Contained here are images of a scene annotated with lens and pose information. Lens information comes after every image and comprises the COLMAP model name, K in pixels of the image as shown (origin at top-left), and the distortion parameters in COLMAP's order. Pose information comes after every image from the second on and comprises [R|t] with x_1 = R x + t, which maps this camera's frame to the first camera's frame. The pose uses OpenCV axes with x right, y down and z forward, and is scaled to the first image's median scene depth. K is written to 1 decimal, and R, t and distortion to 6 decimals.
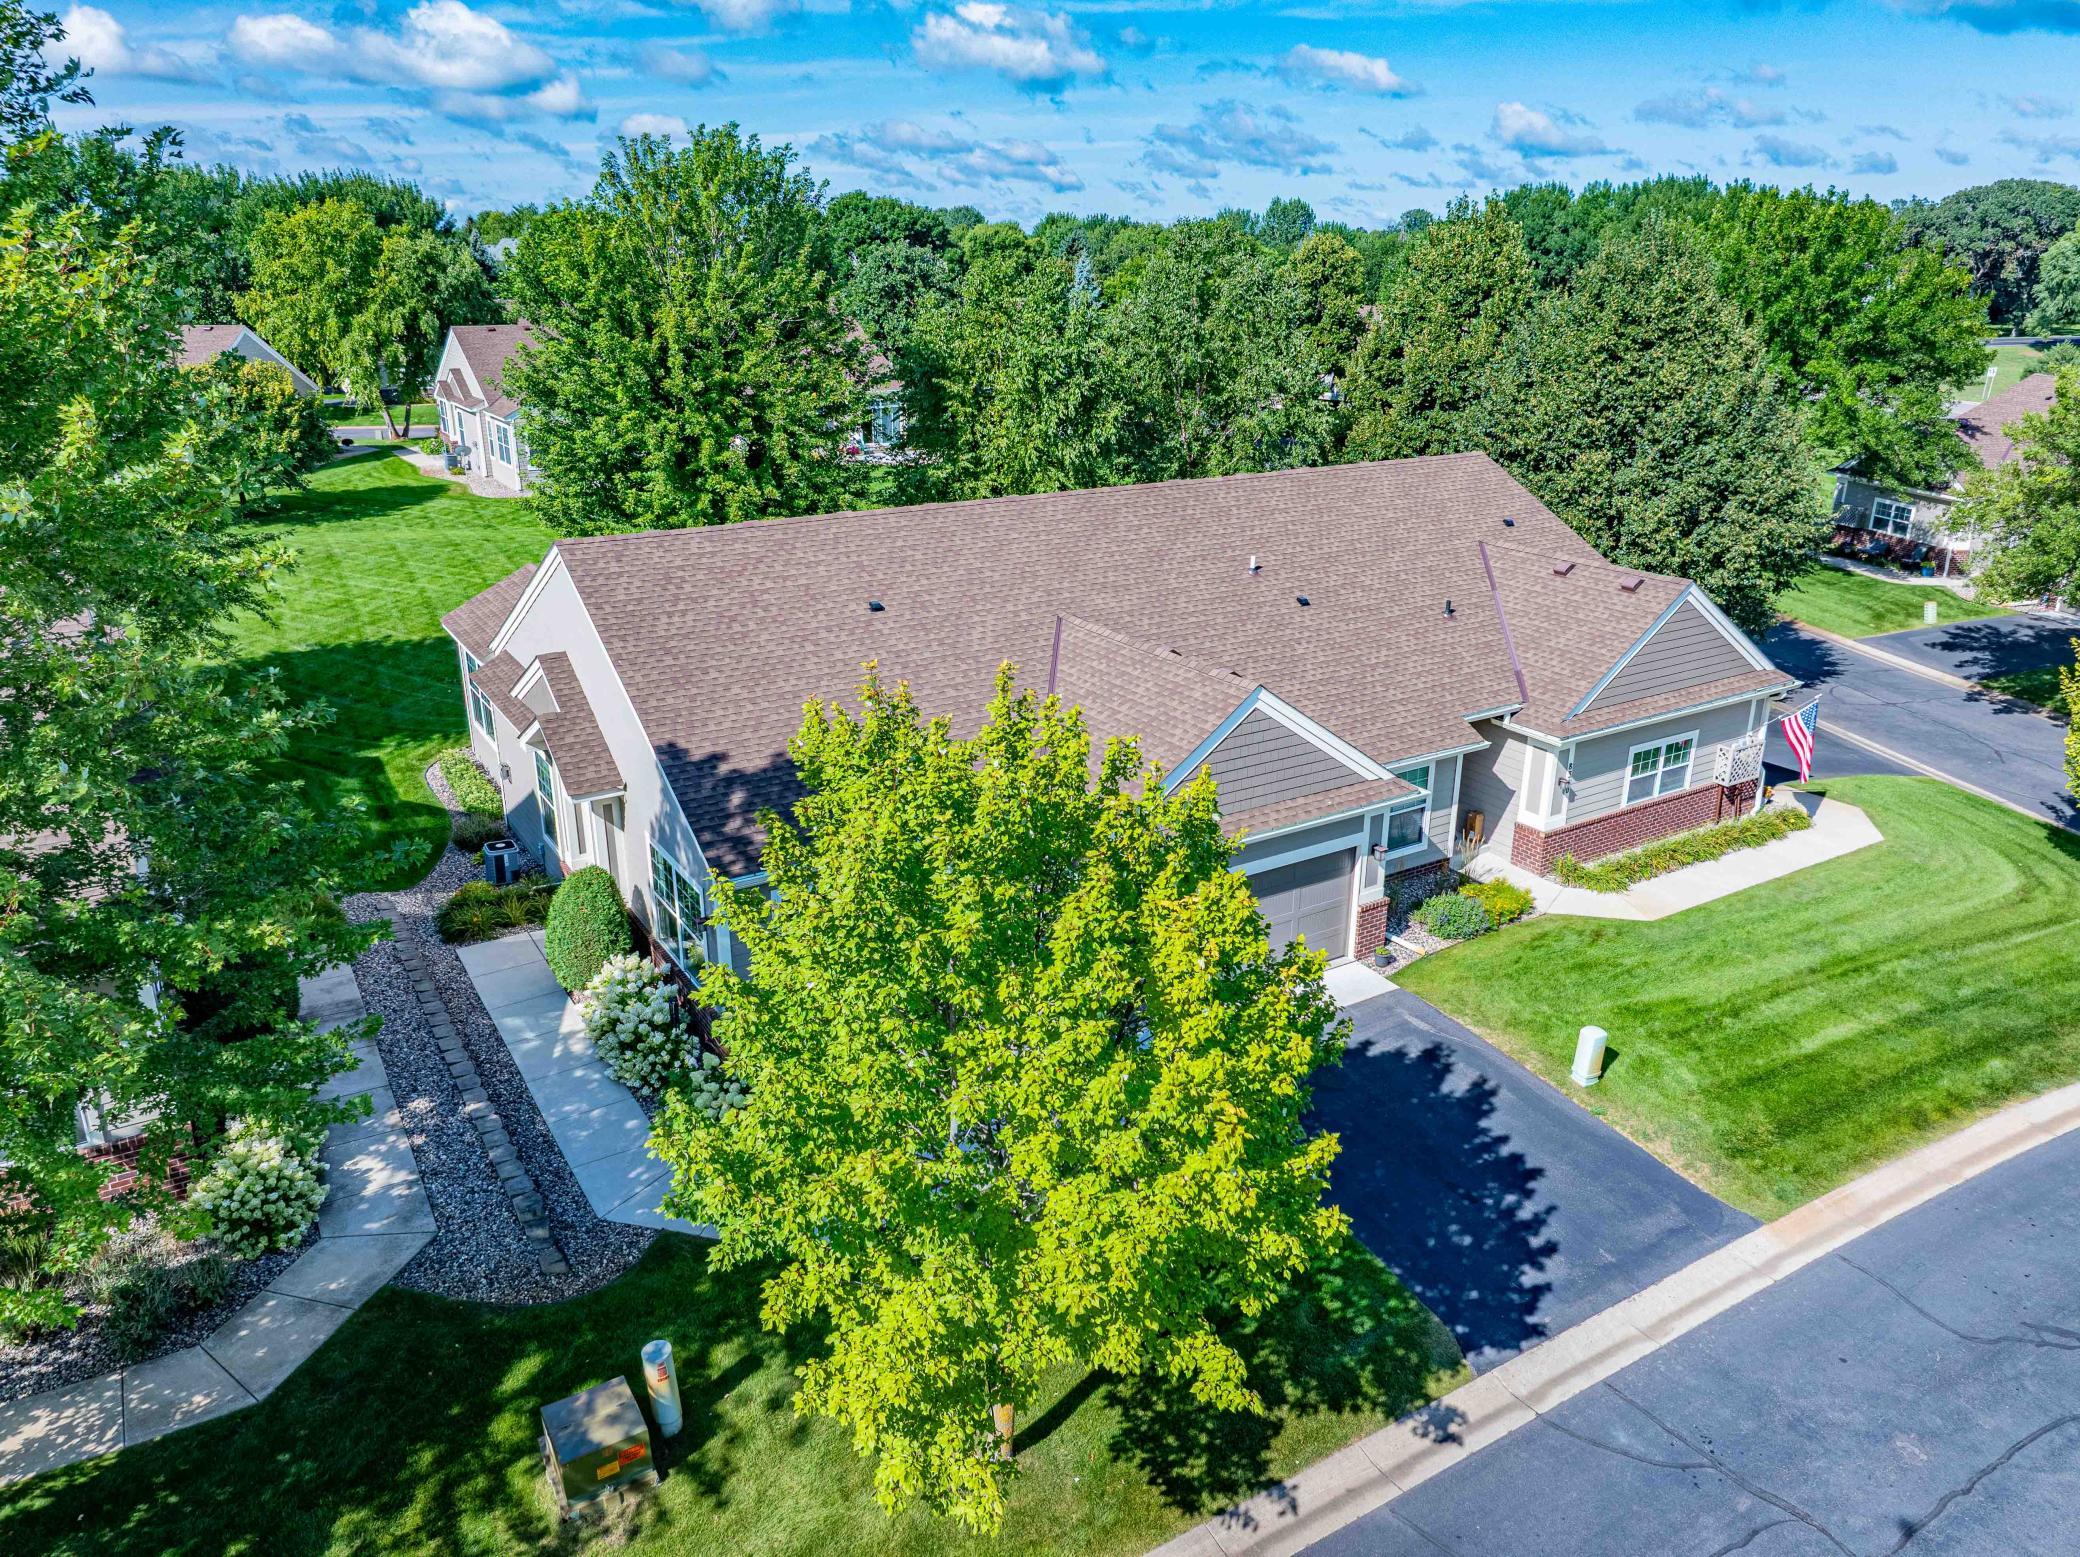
lens RADIAL K [[1496.3, 0, 1057.0], [0, 1496.3, 754.0], [0, 0, 1]] dist [-0.001808, 0.005541]
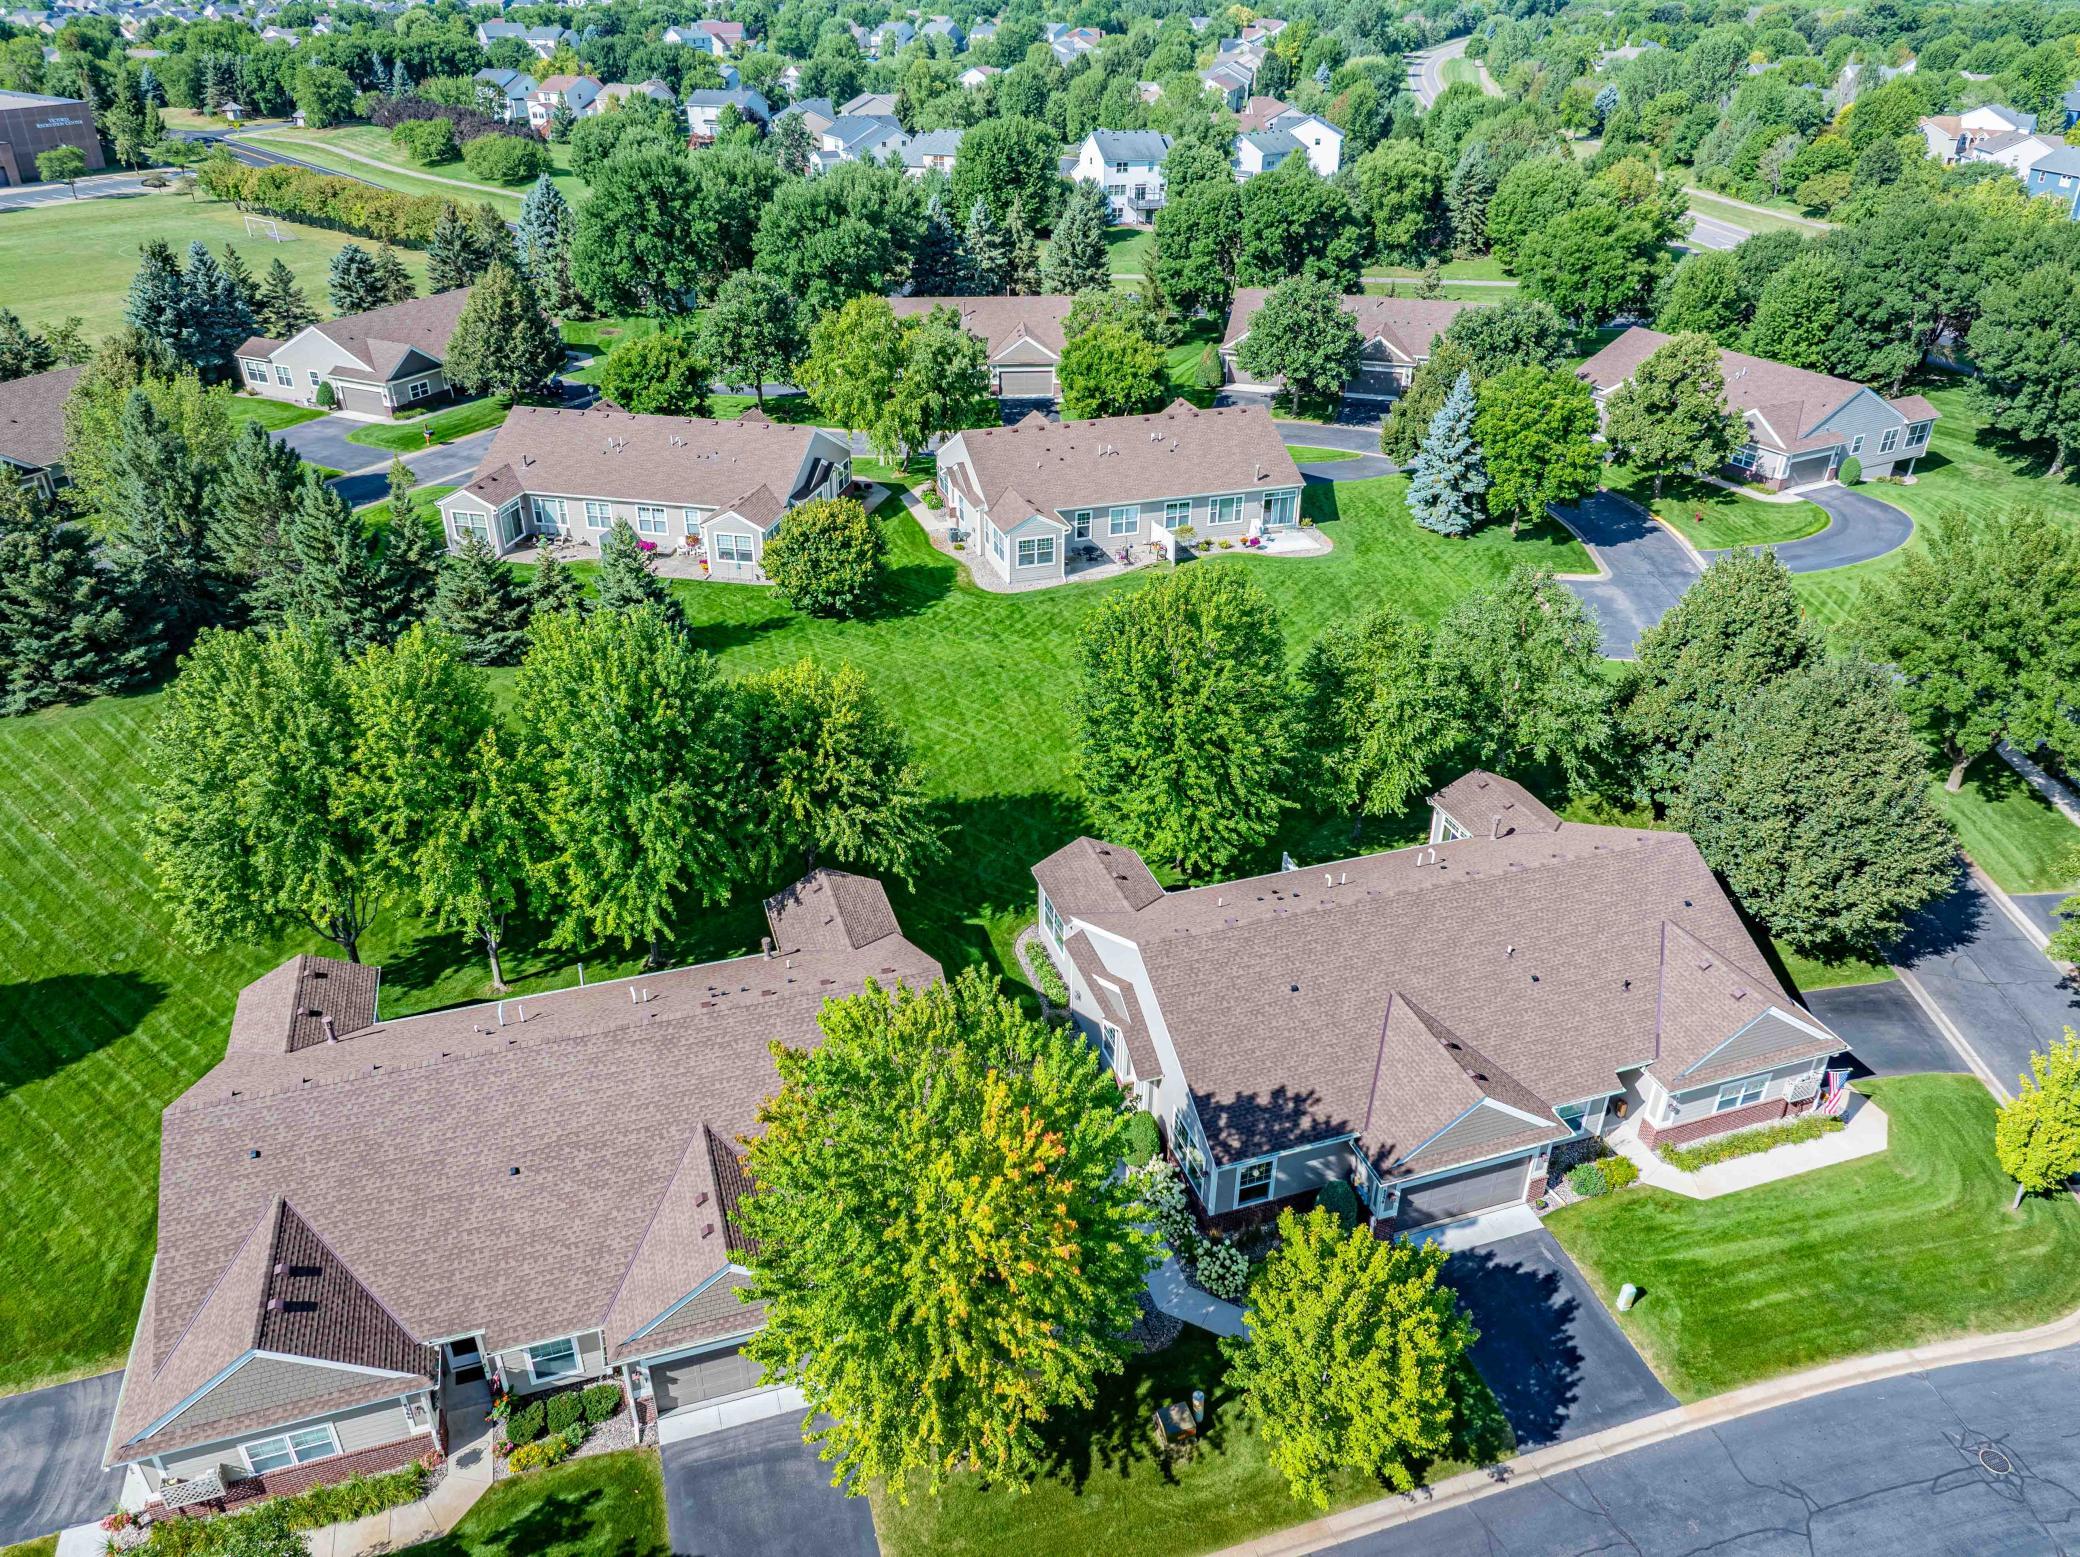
lens RADIAL K [[1506.5, 0, 1040.0], [0, 1506.5, 778.5], [0, 0, 1]] dist [-0.028677, 0.050182]
pose [[0.970211, 0.117603, -0.211804, -0.062901], [-0.076753, 0.978449, 0.191696, -0.743959], [0.229784, -0.169729, 0.958327, -0.925749]]
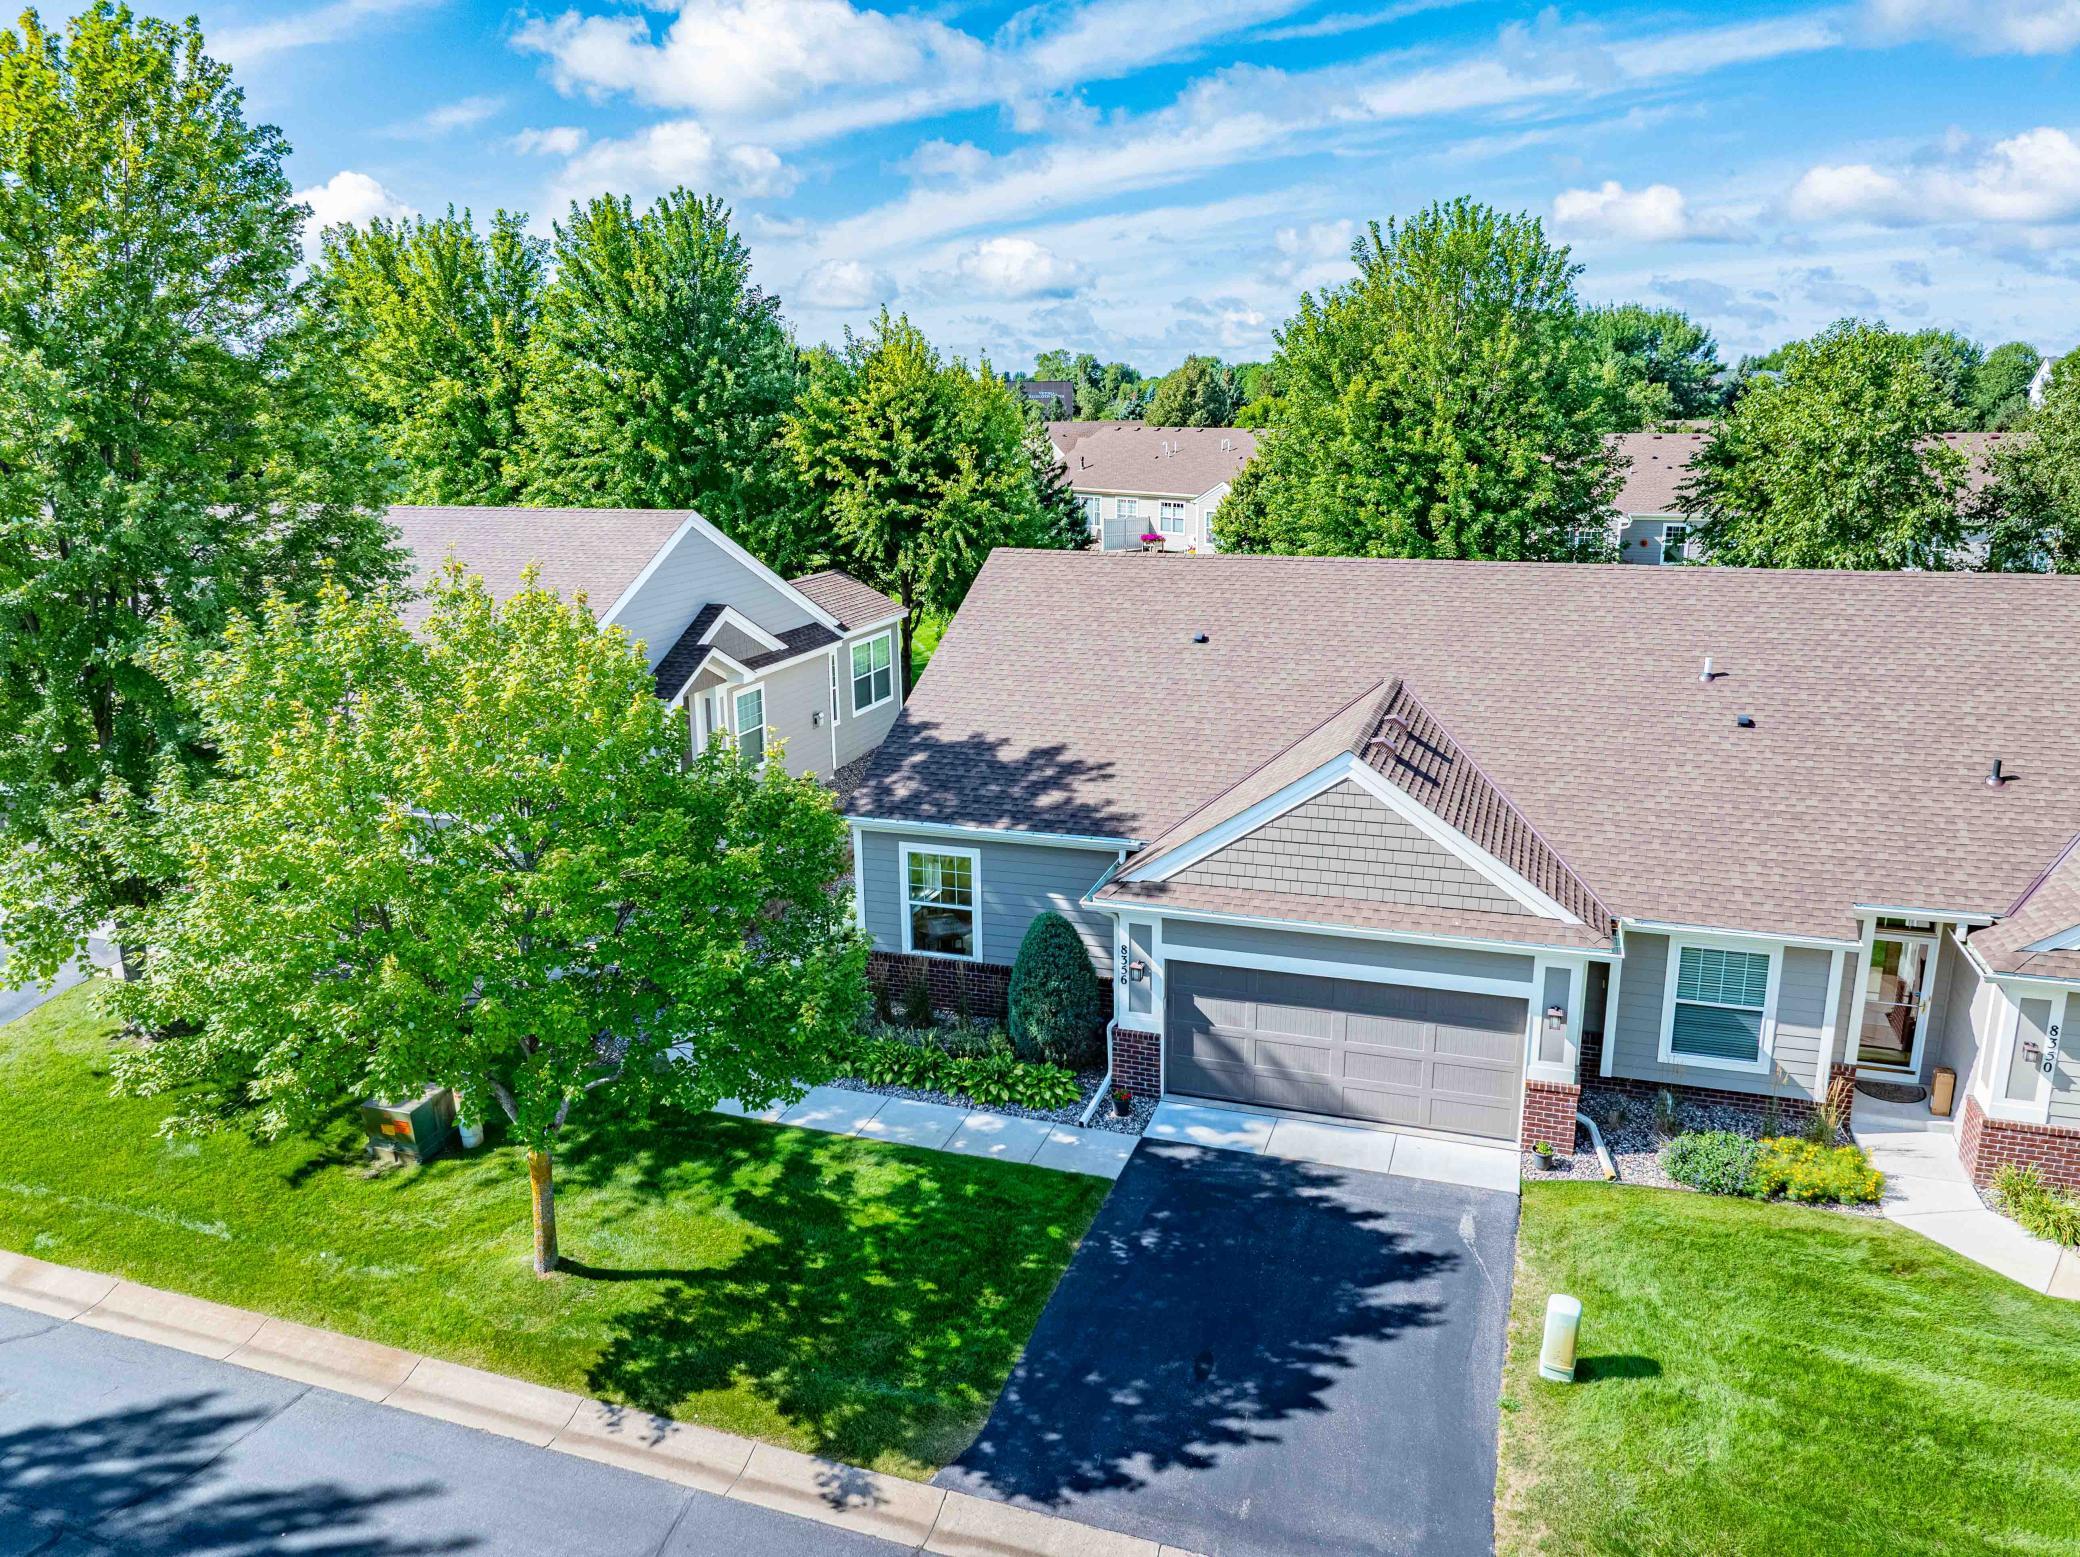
lens RADIAL K [[1564.7, 0, 1040.0], [0, 1564.7, 778.5], [0, 0, 1]] dist [-0.039239, 0.090474]
pose [[0.619847, 0.188044, -0.761859, 0.652128], [-0.238292, 0.970124, 0.045574, -0.026964], [0.747667, 0.153296, 0.646138, 0.277873]]
